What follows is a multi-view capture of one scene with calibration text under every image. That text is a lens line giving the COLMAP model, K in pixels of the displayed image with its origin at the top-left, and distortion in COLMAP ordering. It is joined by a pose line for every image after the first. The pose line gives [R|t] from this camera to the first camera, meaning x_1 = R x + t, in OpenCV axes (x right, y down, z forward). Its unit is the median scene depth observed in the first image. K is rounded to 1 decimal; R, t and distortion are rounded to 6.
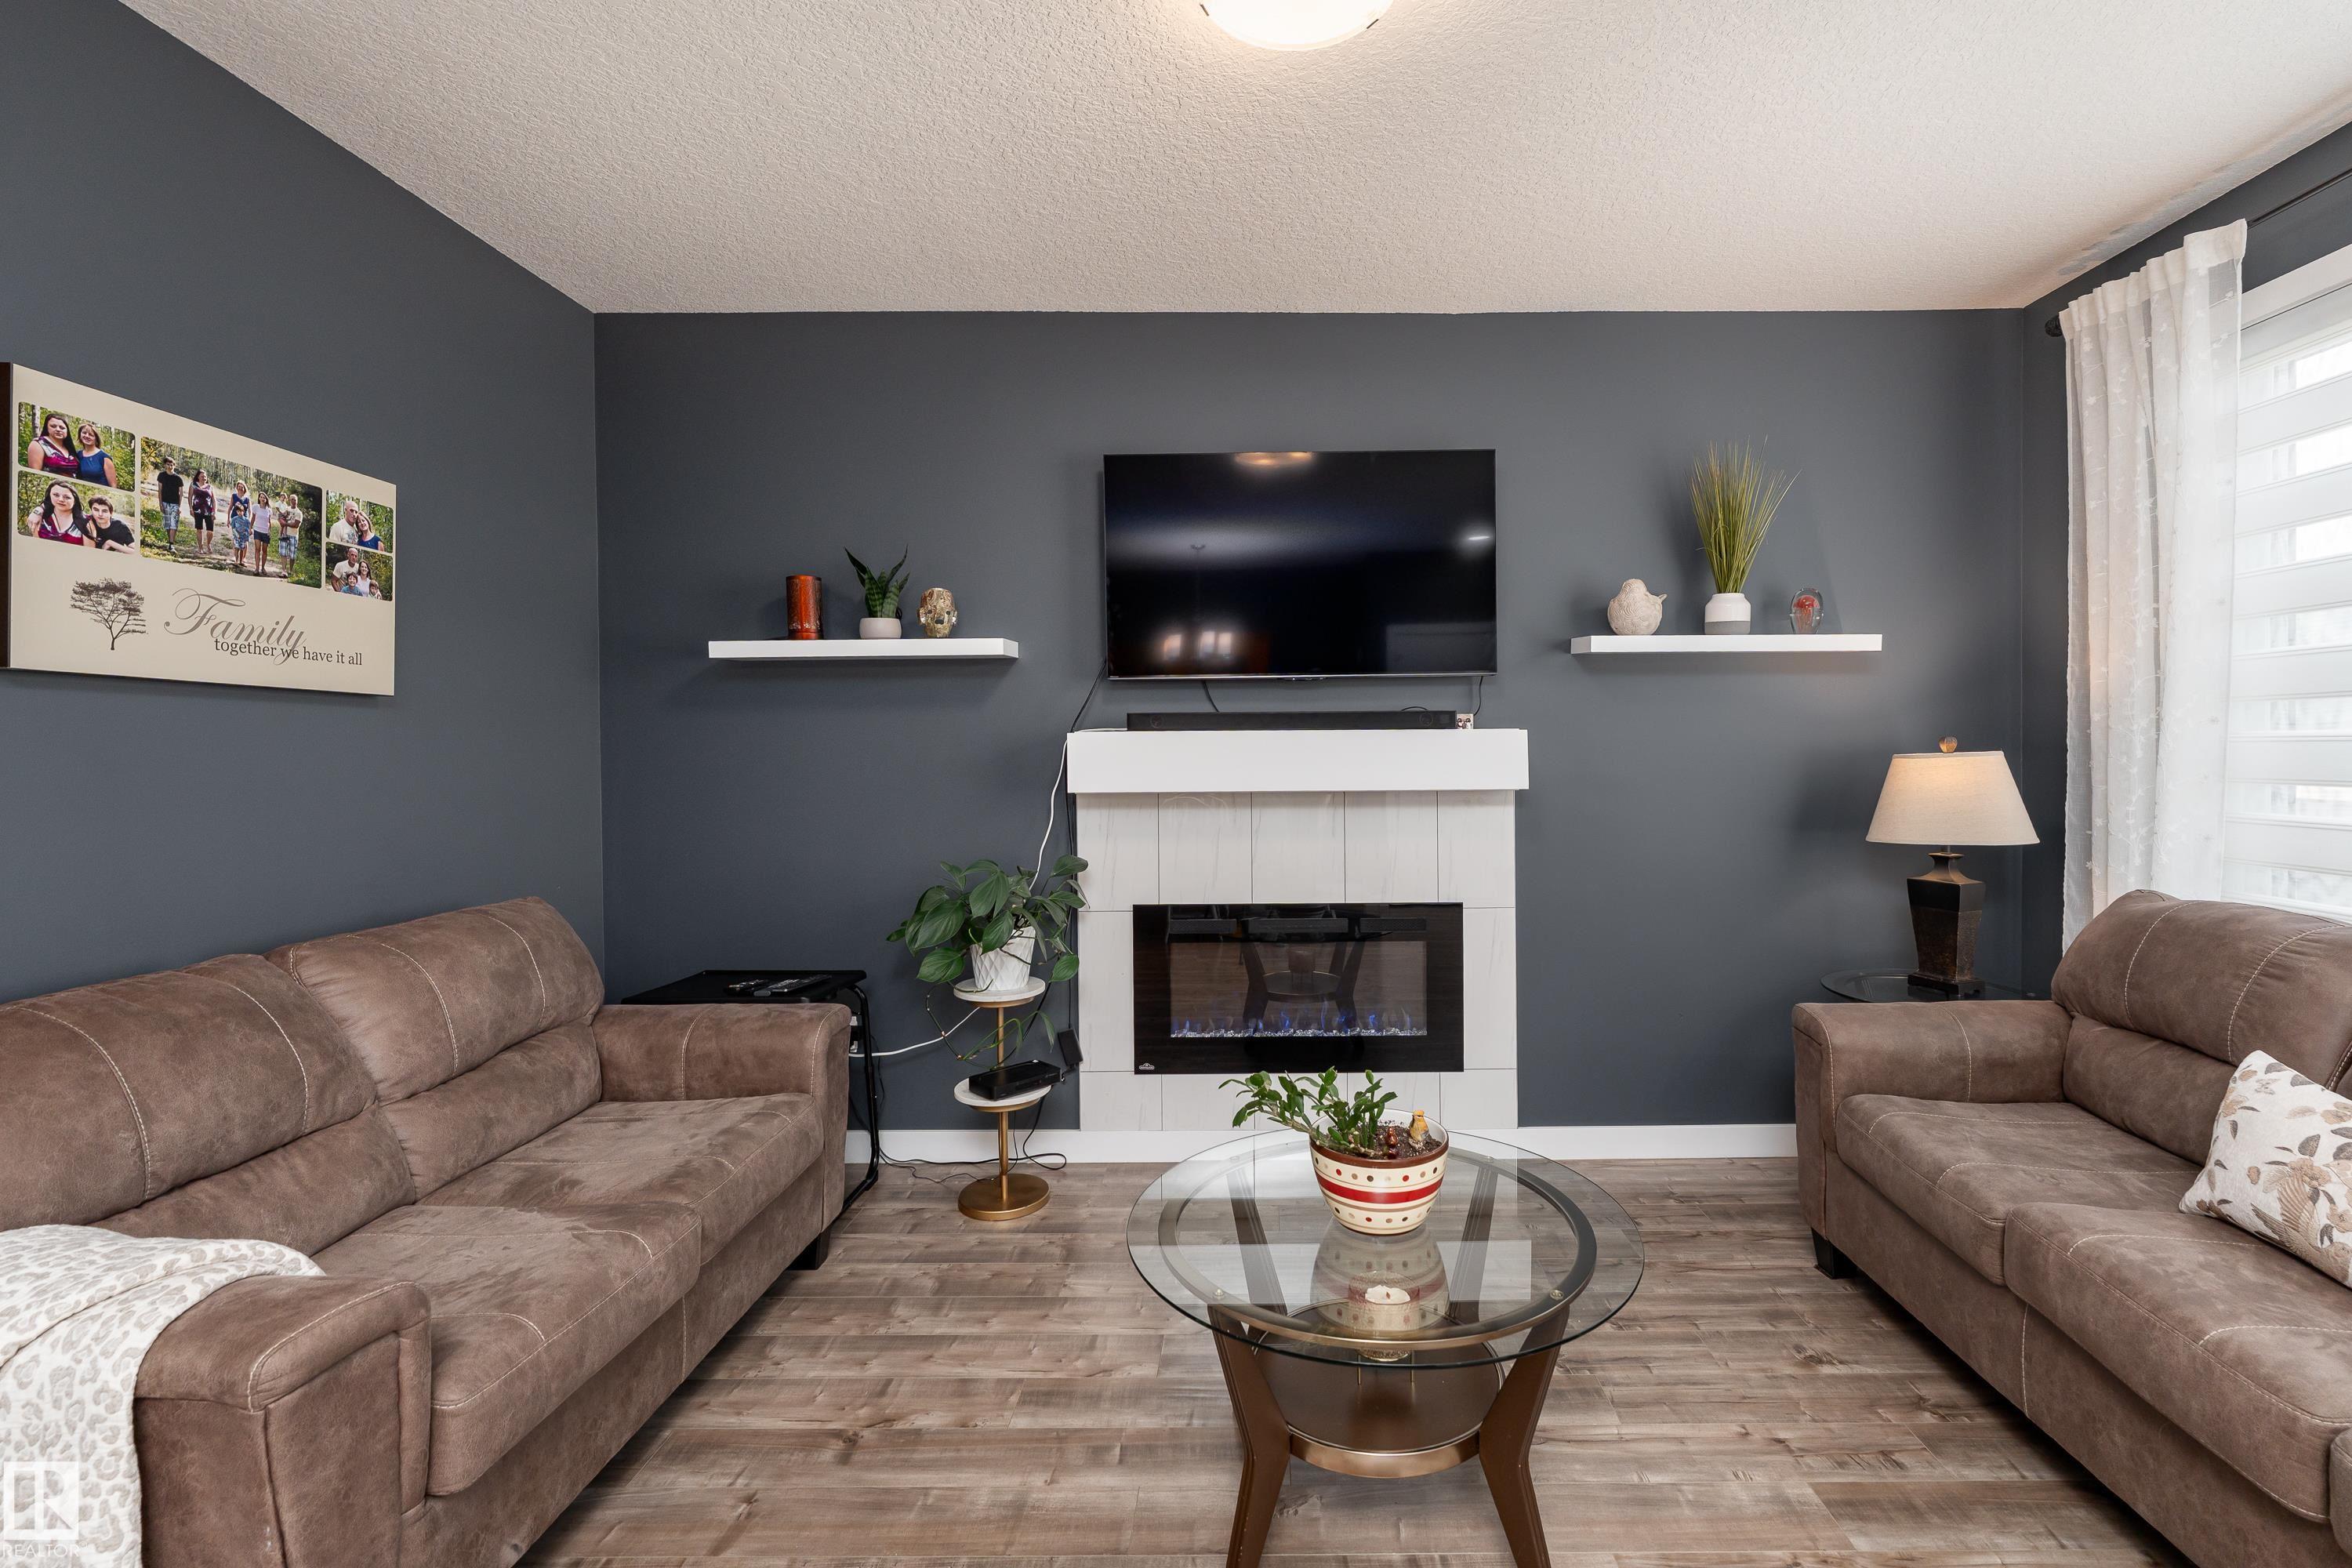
lens RADIAL K [[1058.1, 0, 1179.3], [0, 1058.1, 764.1], [0, 0, 1]] dist [-0.007854, -0.000082]
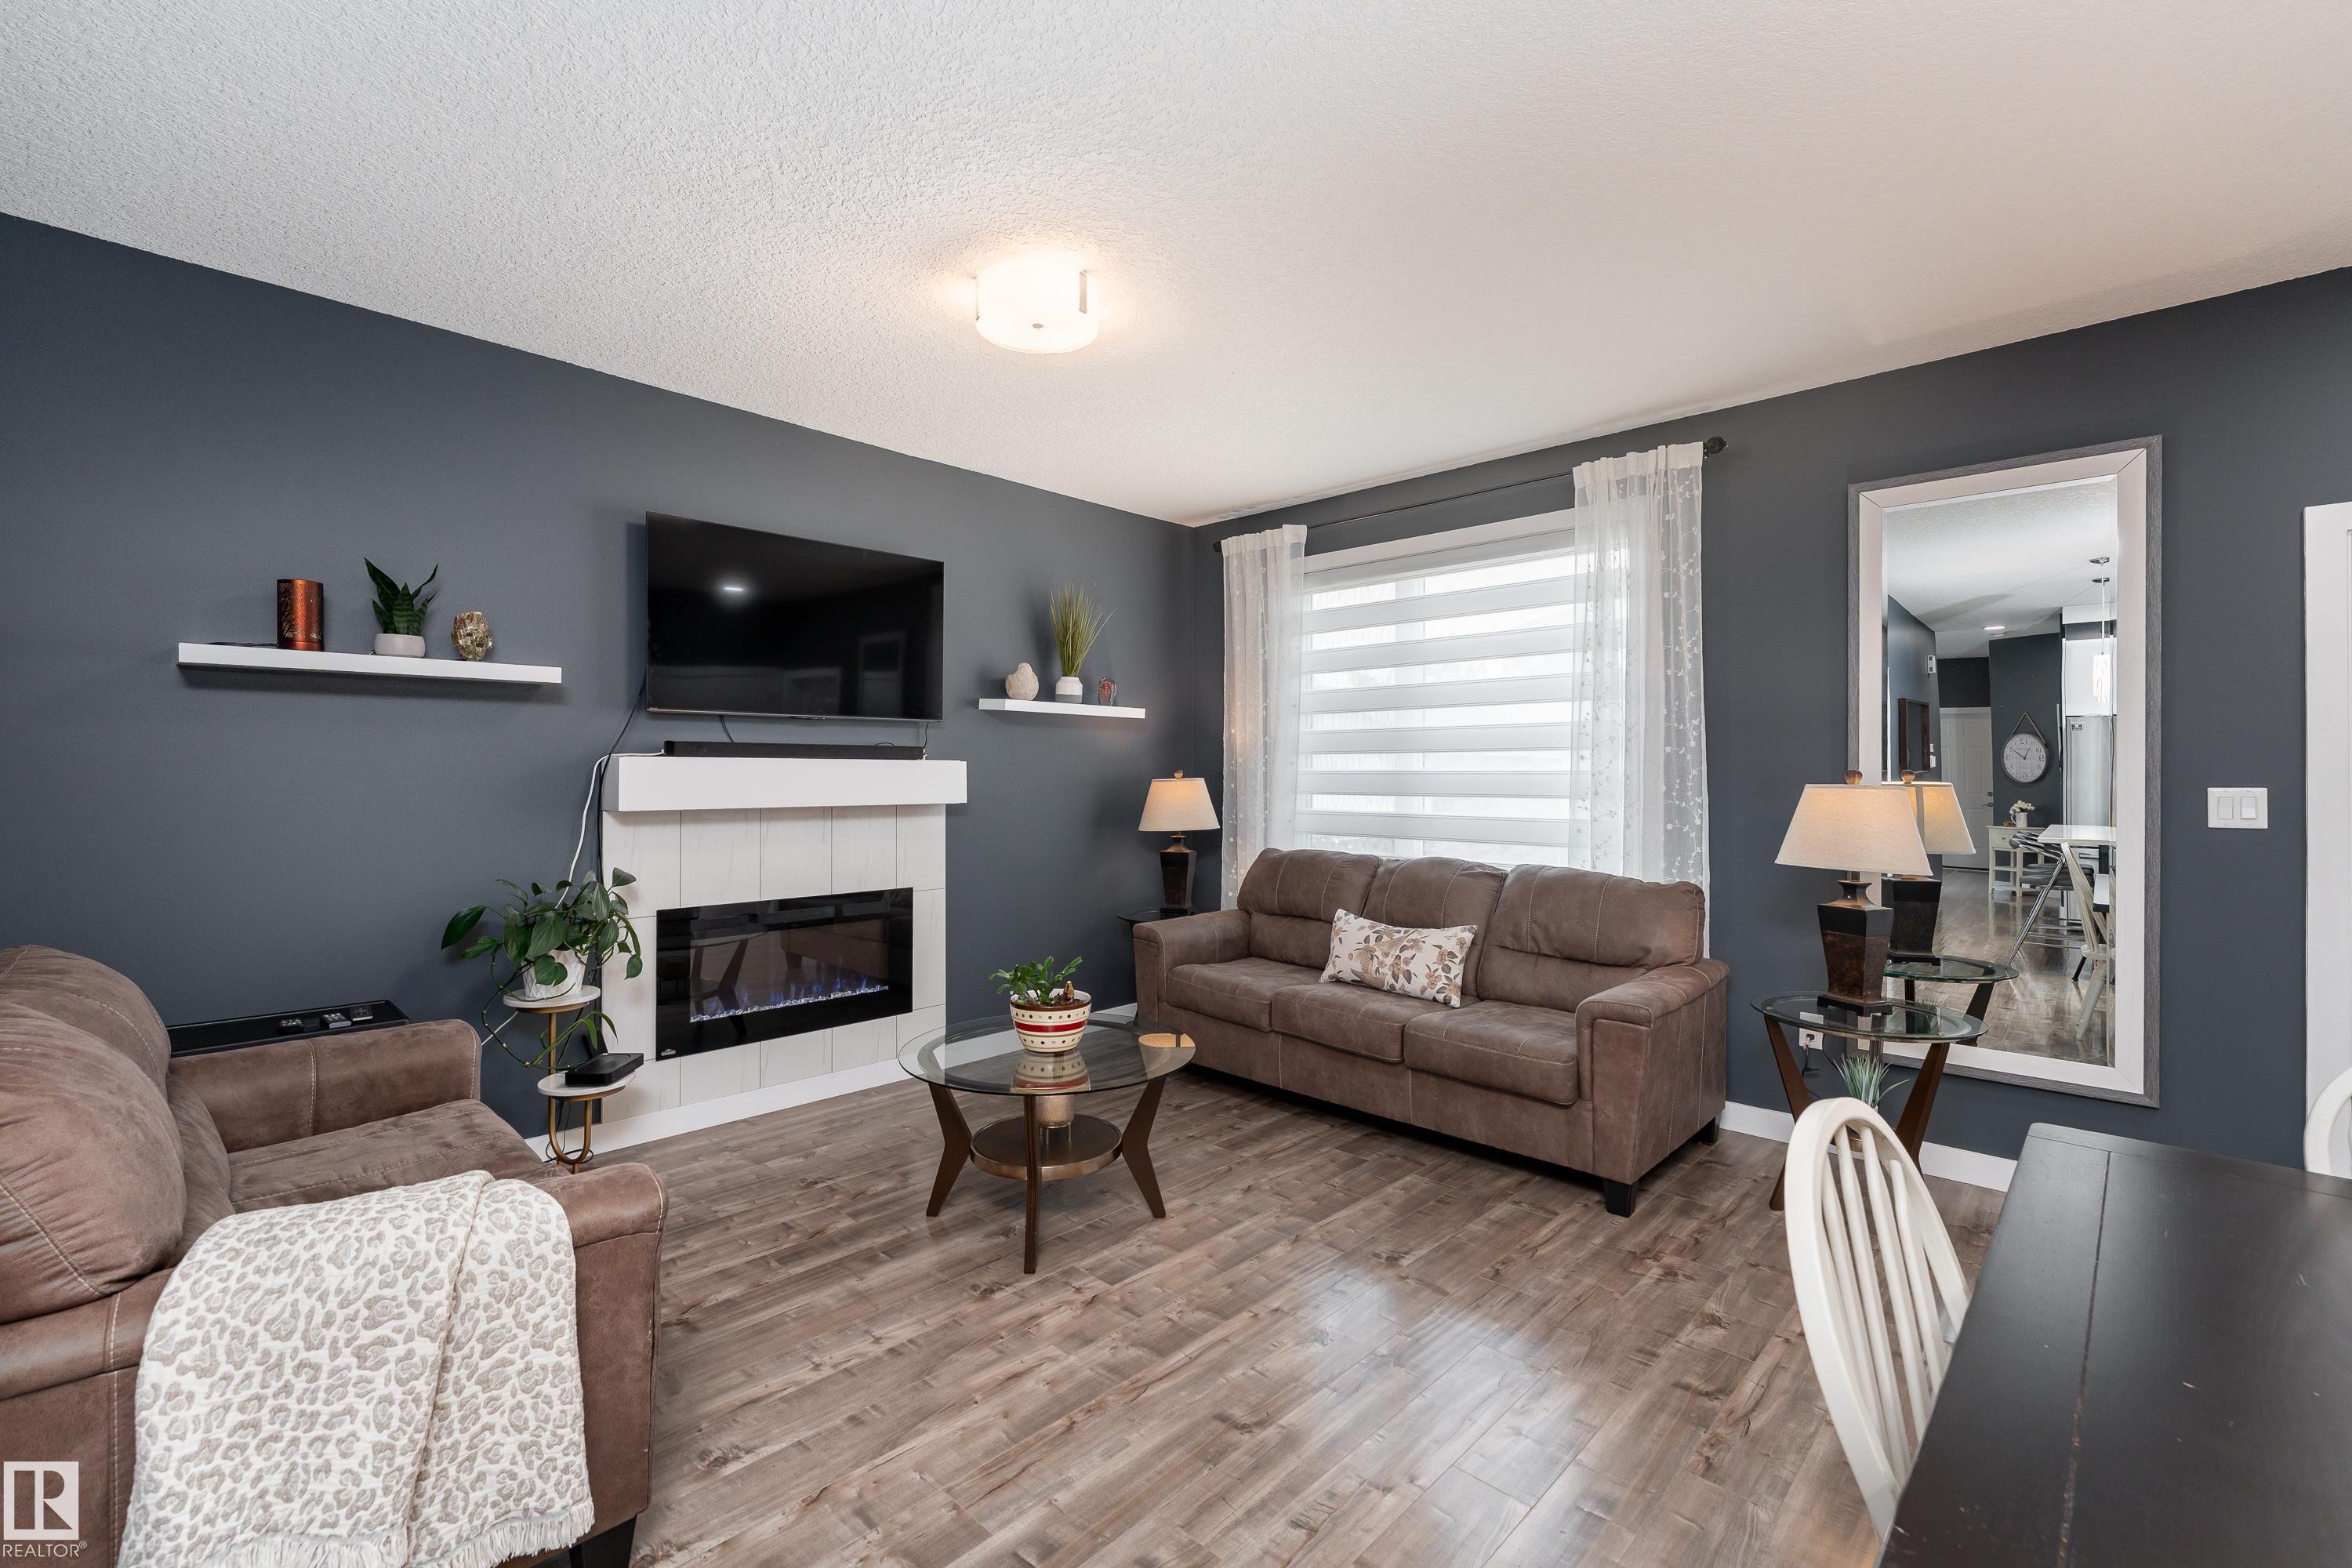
lens RADIAL K [[989.0, 0, 1176.0], [0, 989.0, 784.0], [0, 0, 1]] dist [0.000862, 0.000156]
pose [[0.697004, 0.001385, 0.717066, -0.450651], [0.004527, 0.999970, -0.006331, 0.007876], [-0.717053, 0.007659, 0.696977, -0.146455]]
